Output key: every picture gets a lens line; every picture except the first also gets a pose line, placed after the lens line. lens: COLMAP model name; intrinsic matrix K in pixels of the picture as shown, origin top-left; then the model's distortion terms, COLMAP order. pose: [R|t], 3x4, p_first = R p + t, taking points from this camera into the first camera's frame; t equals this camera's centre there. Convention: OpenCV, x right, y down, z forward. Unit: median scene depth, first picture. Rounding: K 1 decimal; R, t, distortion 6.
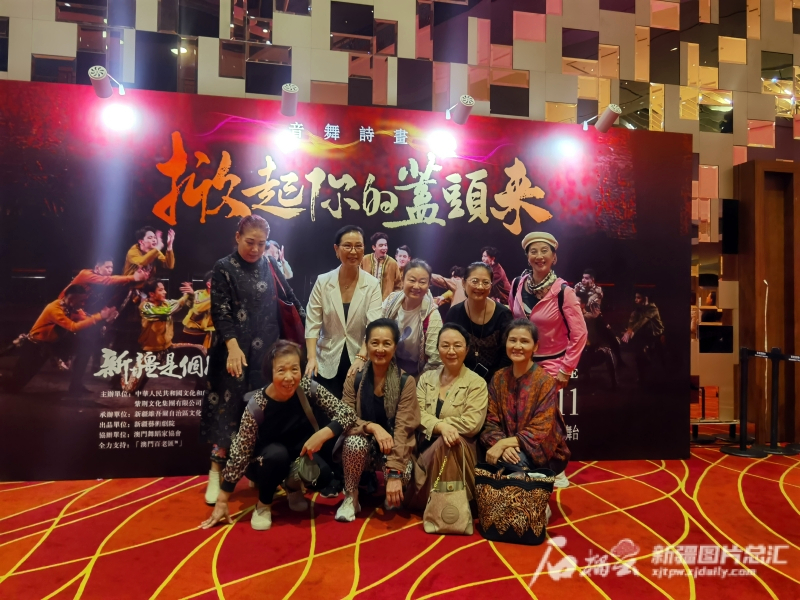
lens RADIAL K [[648.3, 0, 397.4], [0, 648.3, 299.2], [0, 0, 1]] dist [-0.000569, 0.015376]
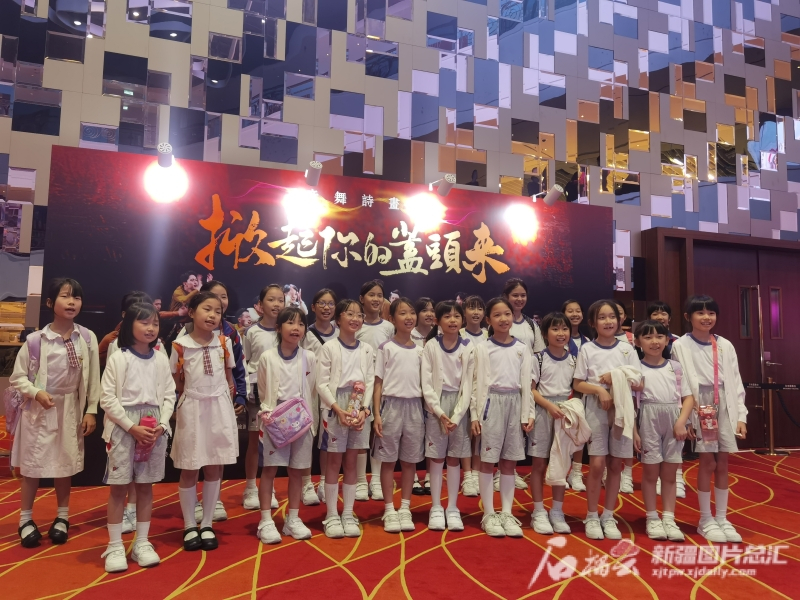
lens RADIAL K [[648.3, 0, 400.0], [0, 648.3, 298.4], [0, 0, 1]] dist [-0.000569, 0.015376]
pose [[0.990910, 0.015419, 0.133637, -0.147310], [-0.006627, 0.997798, -0.065987, 0.014861], [-0.134361, 0.064501, 0.988831, -0.226001]]
